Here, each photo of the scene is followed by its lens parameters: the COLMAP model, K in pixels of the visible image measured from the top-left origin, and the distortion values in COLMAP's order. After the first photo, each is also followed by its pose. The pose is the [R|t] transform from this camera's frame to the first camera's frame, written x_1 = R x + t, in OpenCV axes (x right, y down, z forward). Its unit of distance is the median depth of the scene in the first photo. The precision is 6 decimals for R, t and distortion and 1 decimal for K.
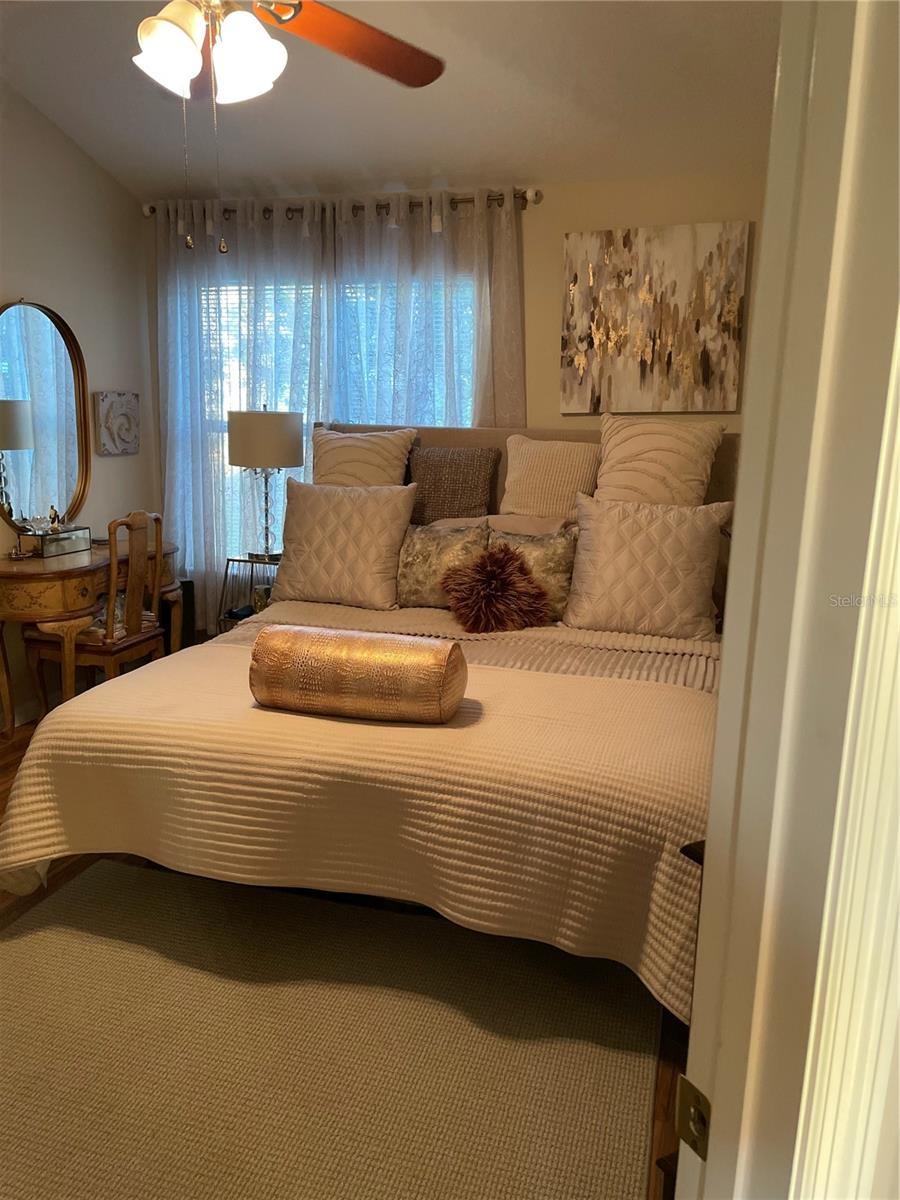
lens RADIAL K [[904.0, 0, 453.6], [0, 904.0, 598.6], [0, 0, 1]] dist [0.074855, -0.089910]
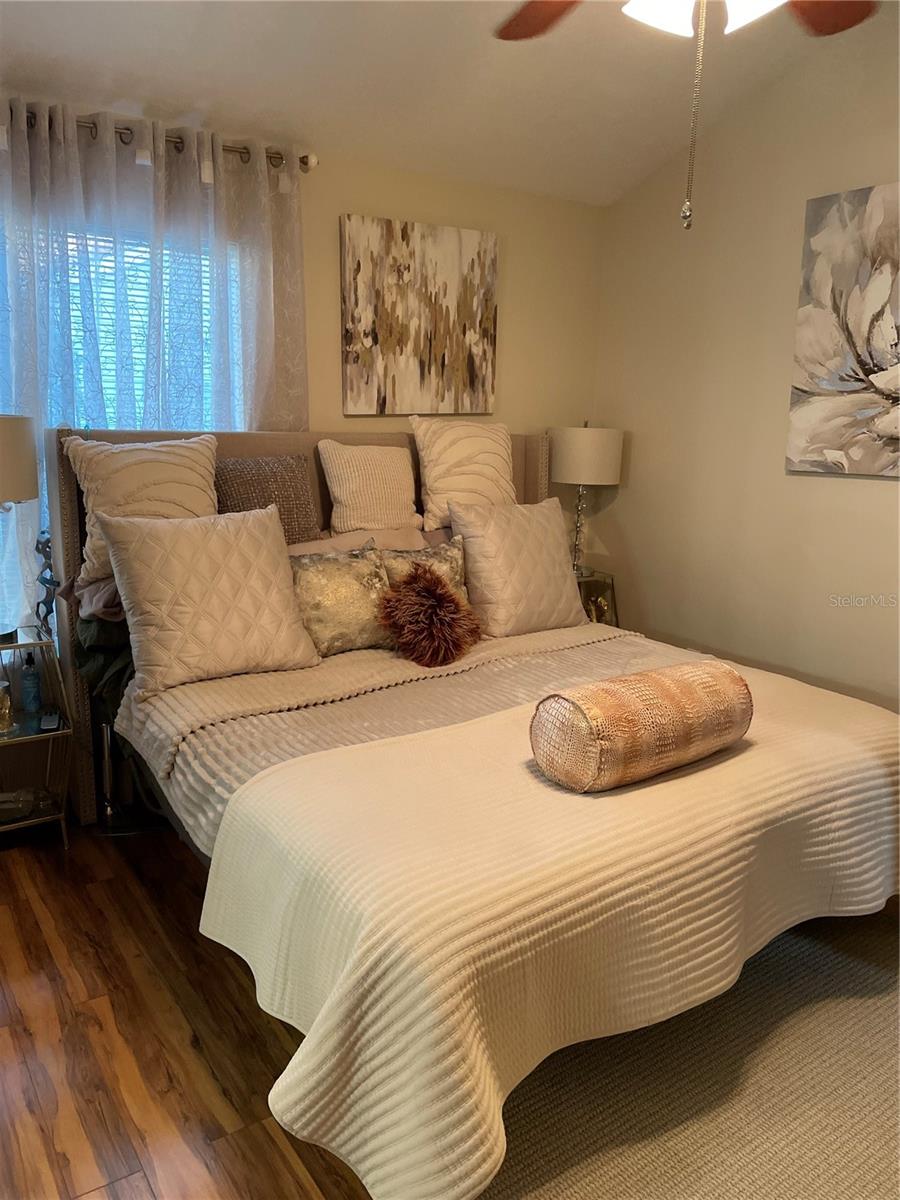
lens RADIAL K [[904.0, 0, 454.2], [0, 904.0, 605.1], [0, 0, 1]] dist [0.074855, -0.089910]
pose [[0.606281, -0.171013, 0.776645, -0.585698], [0.152433, 0.983486, 0.097564, -0.095133], [-0.780504, 0.059235, 0.622338, 0.388291]]
